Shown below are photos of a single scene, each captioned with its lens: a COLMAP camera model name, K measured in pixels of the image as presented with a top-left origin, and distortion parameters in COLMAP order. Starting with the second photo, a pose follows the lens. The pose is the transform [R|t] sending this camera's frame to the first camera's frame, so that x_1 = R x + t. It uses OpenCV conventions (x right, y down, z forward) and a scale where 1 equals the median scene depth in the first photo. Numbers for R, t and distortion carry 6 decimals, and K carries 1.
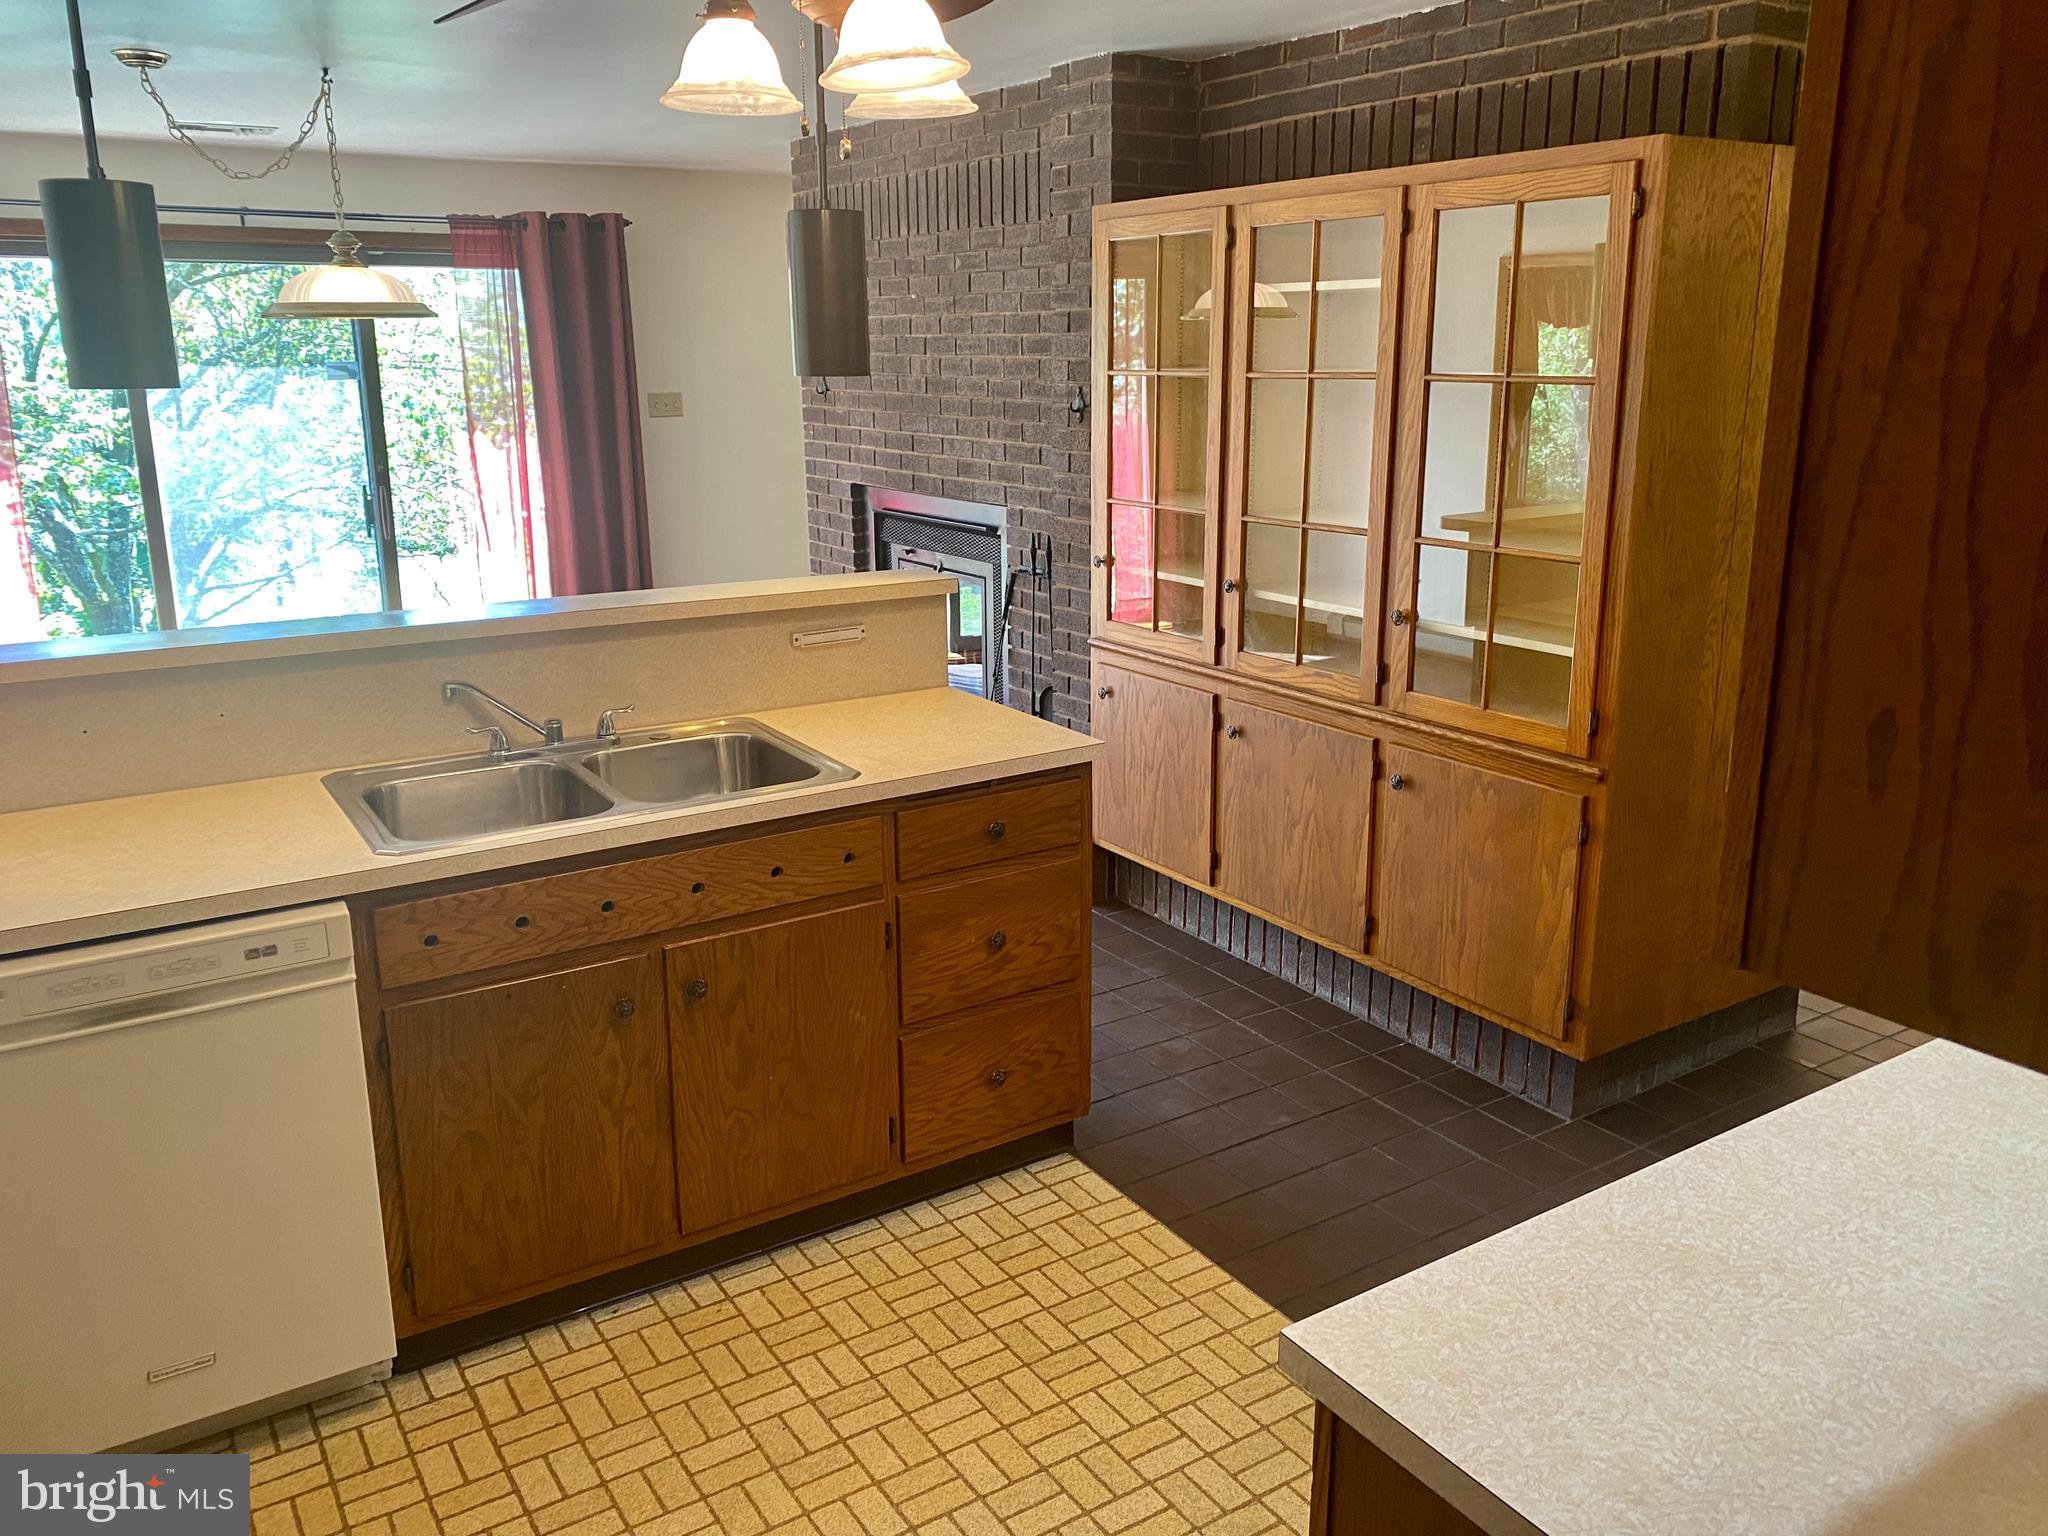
lens RADIAL K [[1618.2, 0, 1021.9], [0, 1618.2, 747.2], [0, 0, 1]] dist [0.042491, -0.009838]
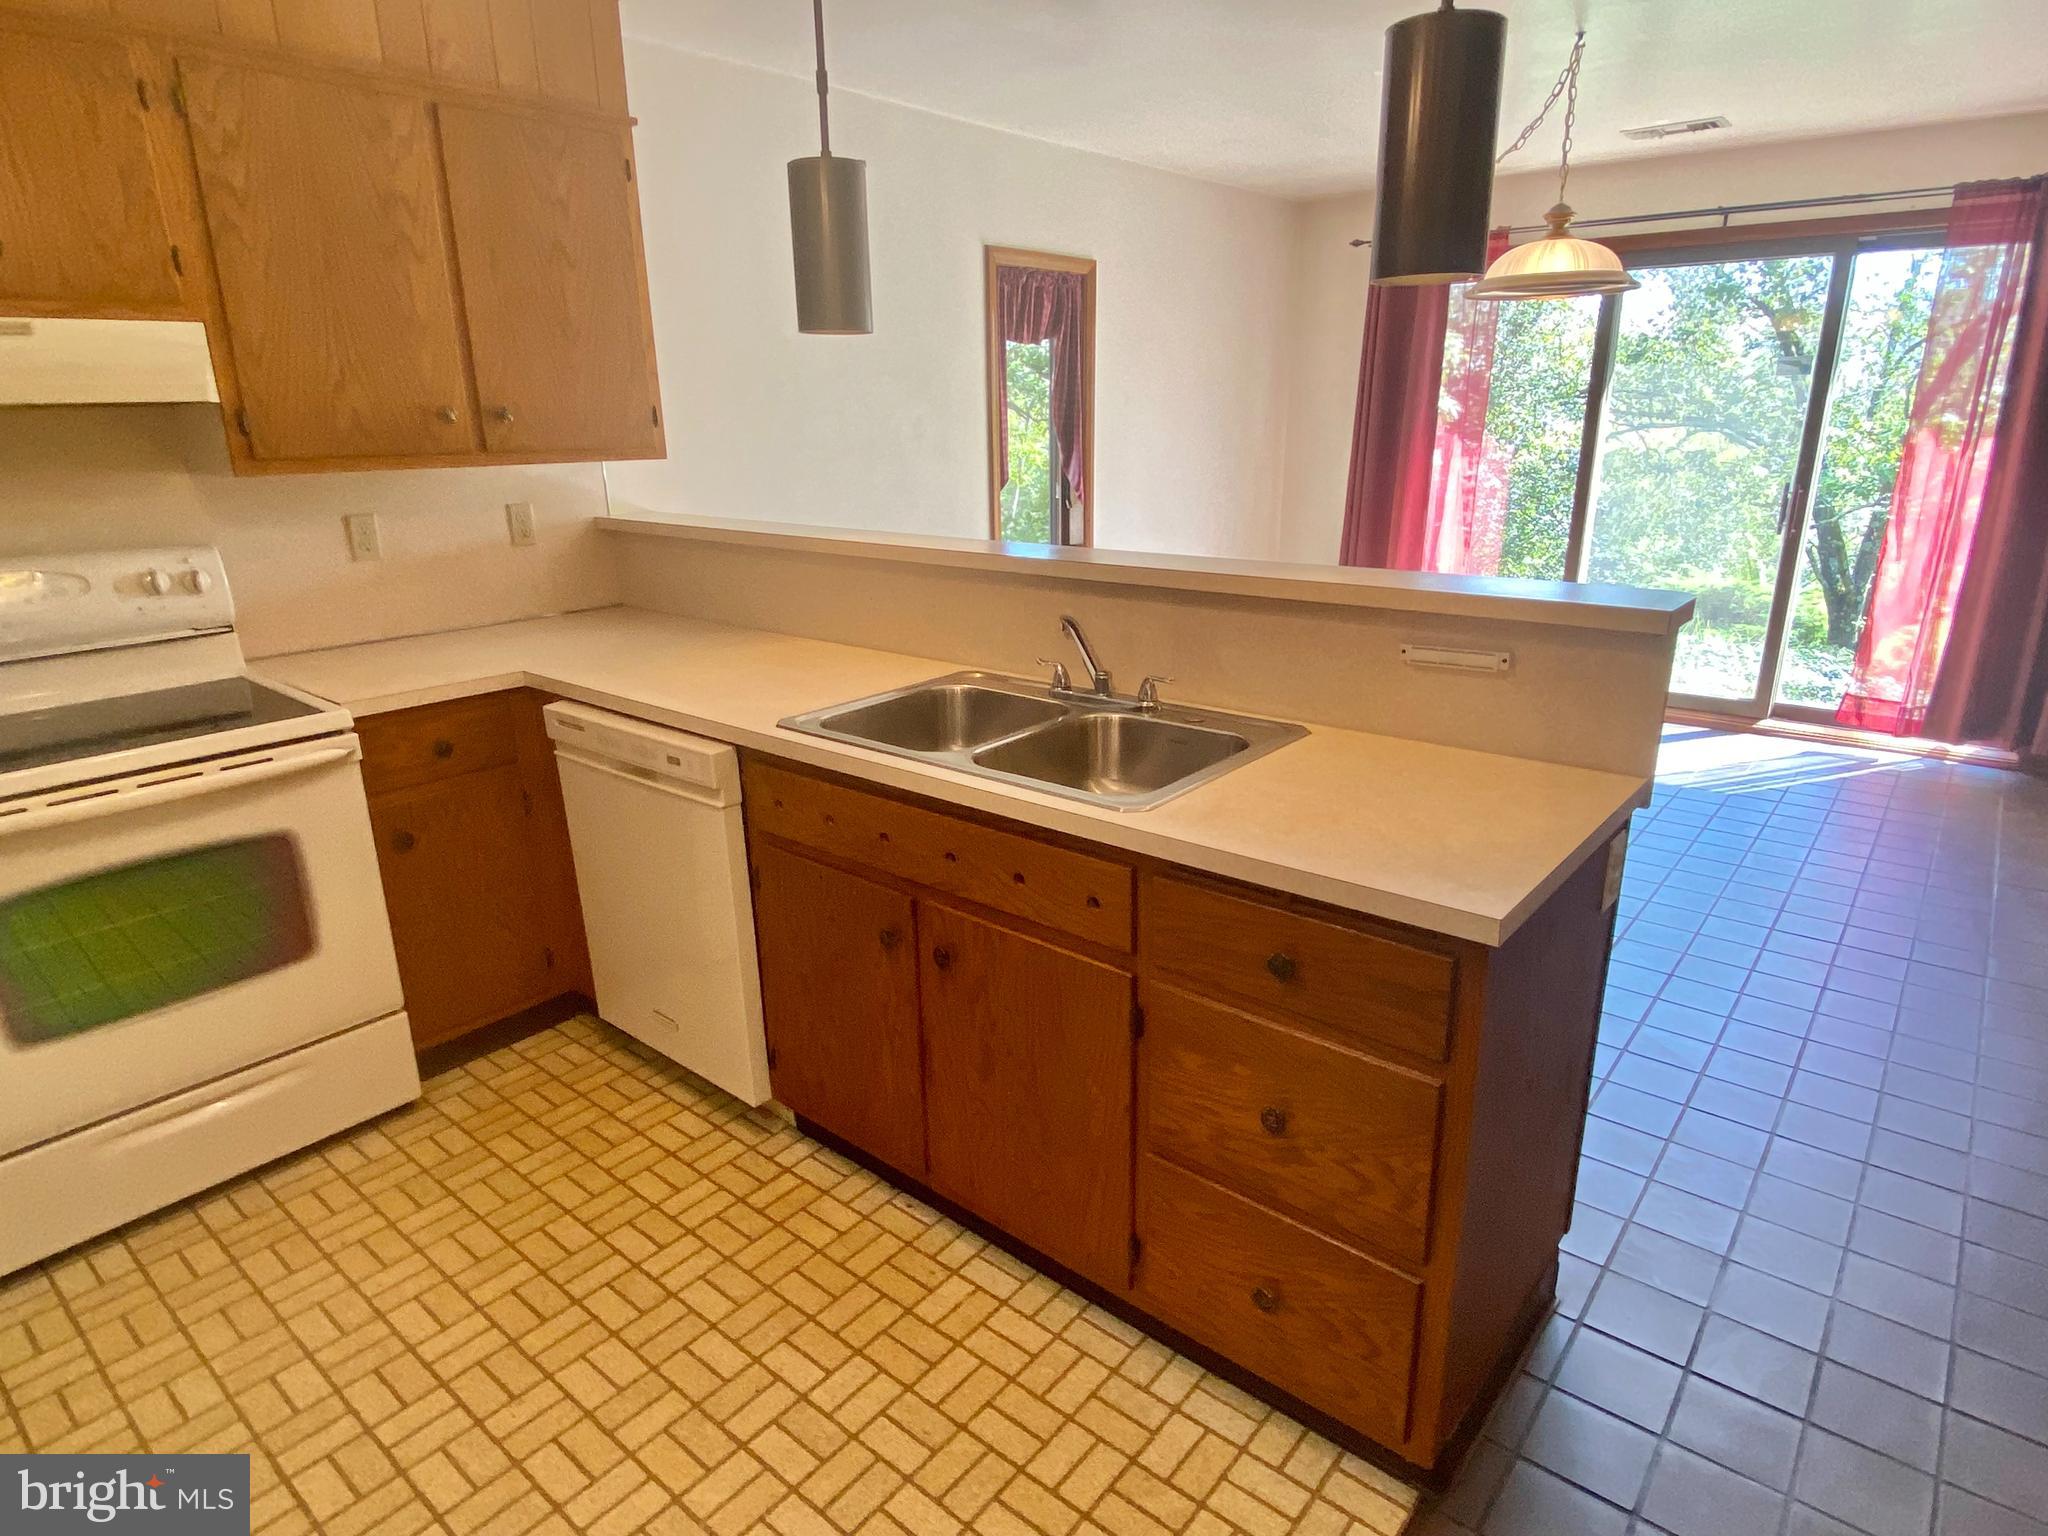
lens RADIAL K [[1161.6, 0, 1021.0], [0, 1161.6, 769.3], [0, 0, 1]] dist [0.056117, -0.055785]
pose [[0.283216, 0.281398, -0.916844, 0.402481], [-0.218710, 0.949747, 0.223936, -0.117561], [0.933785, 0.137101, 0.330528, 0.785955]]
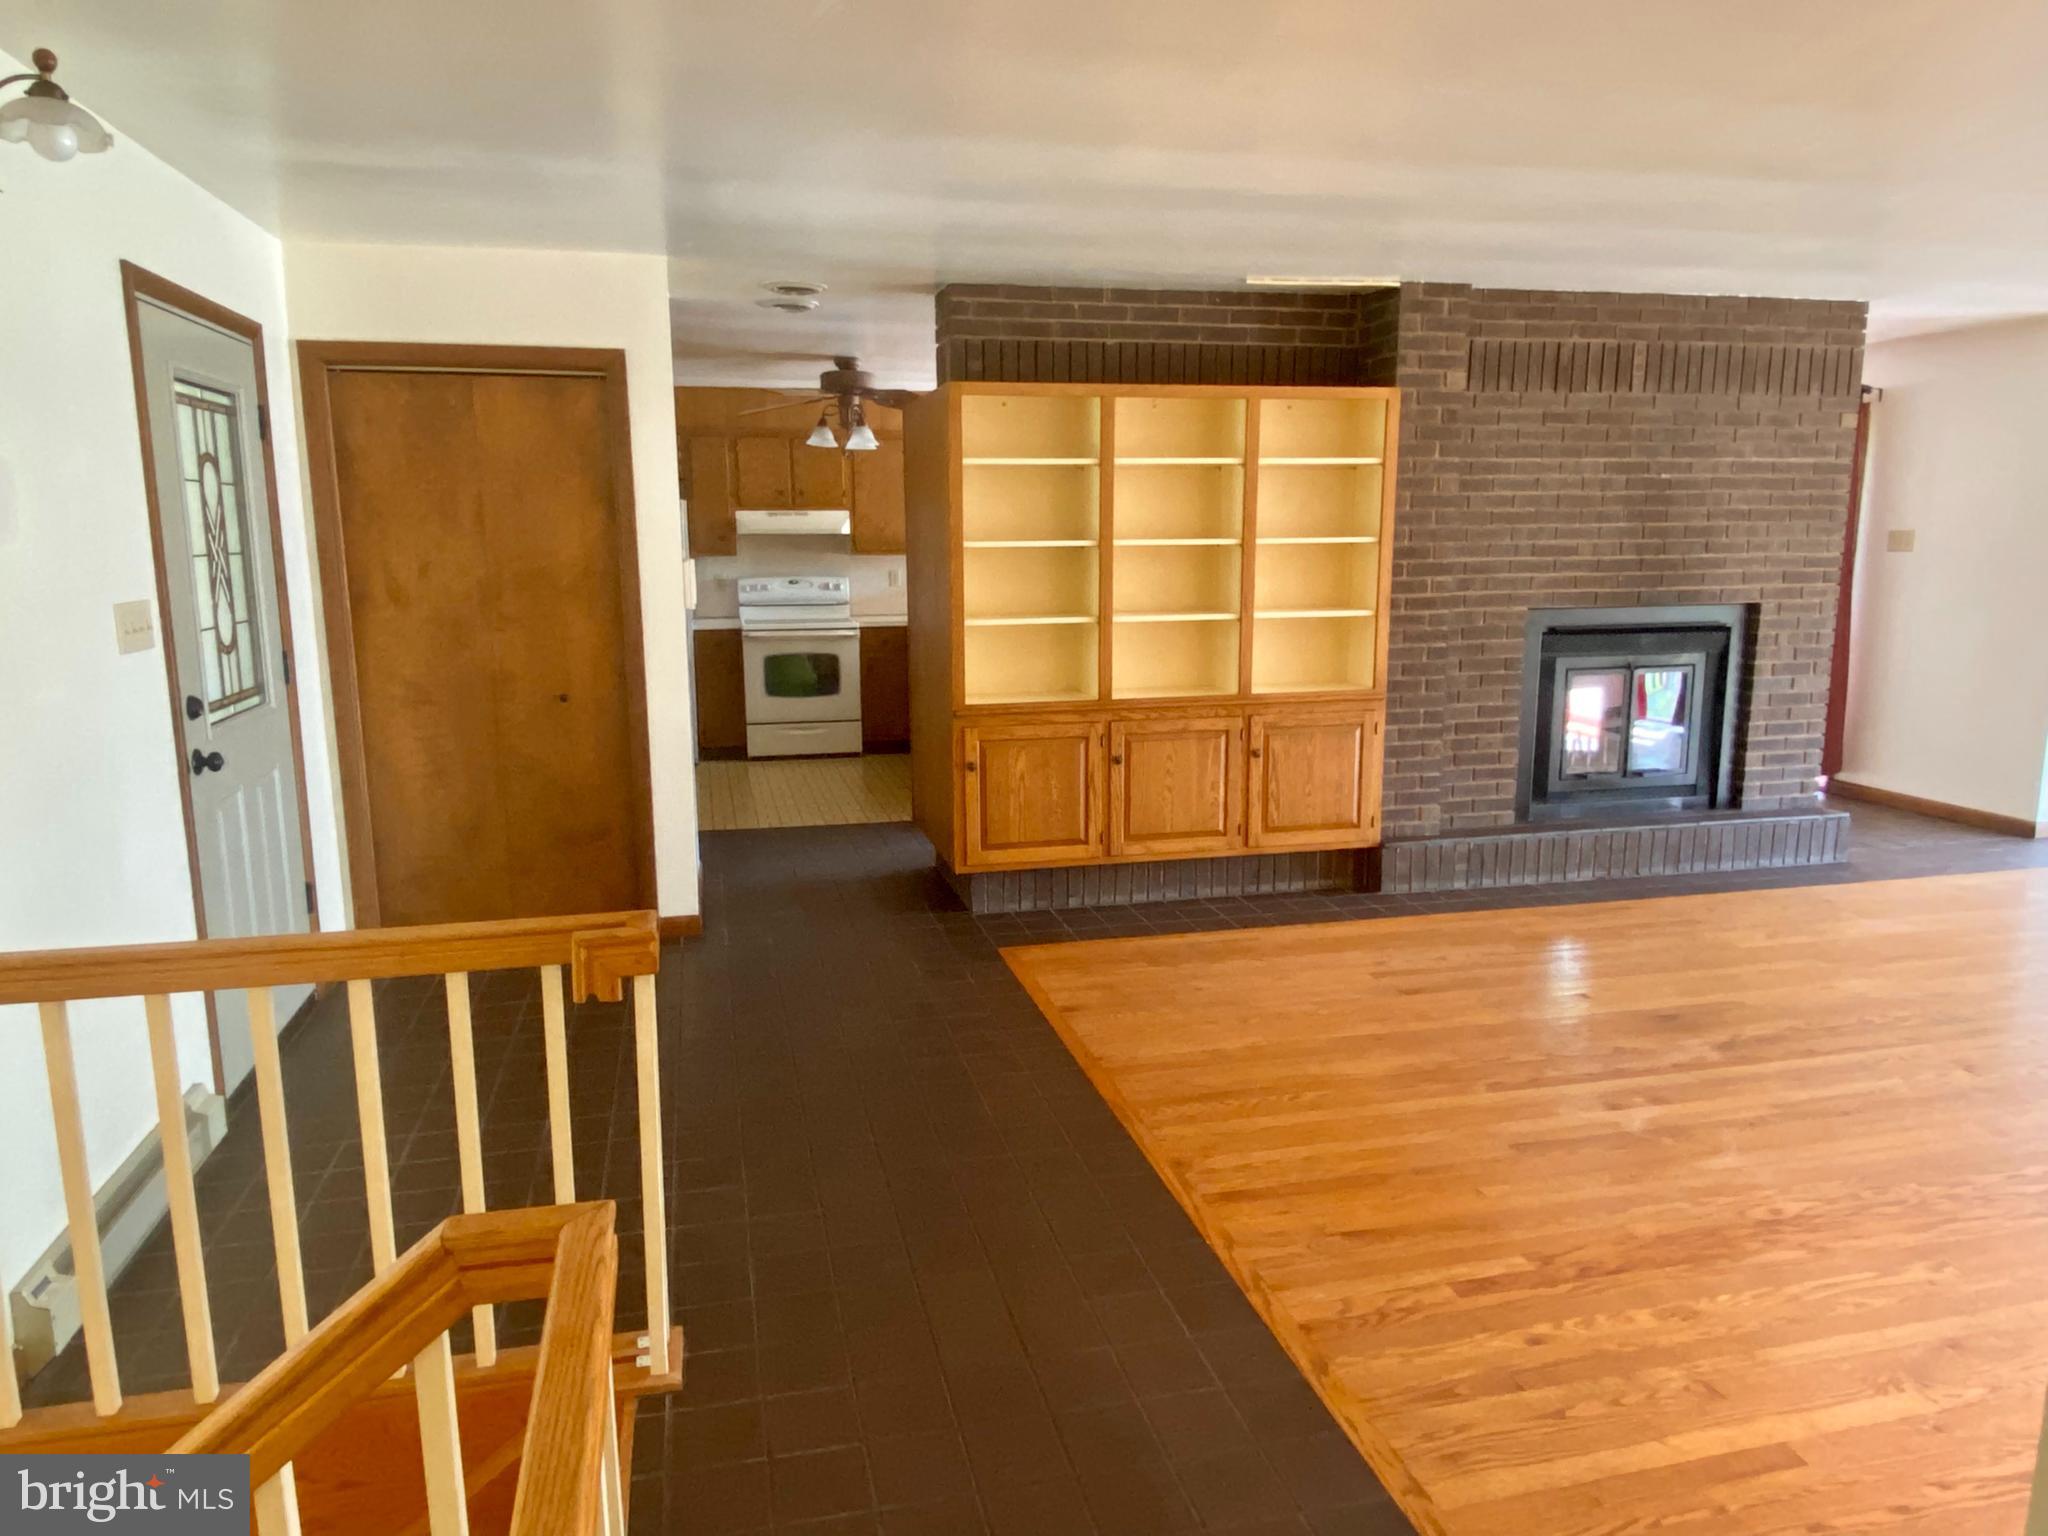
lens RADIAL K [[1350.3, 0, 1012.6], [0, 1350.3, 771.2], [0, 0, 1]] dist [0.098152, -0.123780]
pose [[-0.346259, 0.172385, -0.922165, 2.358200], [-0.221042, 0.940307, 0.258774, -0.444452], [0.911726, 0.293440, -0.287486, 1.949994]]
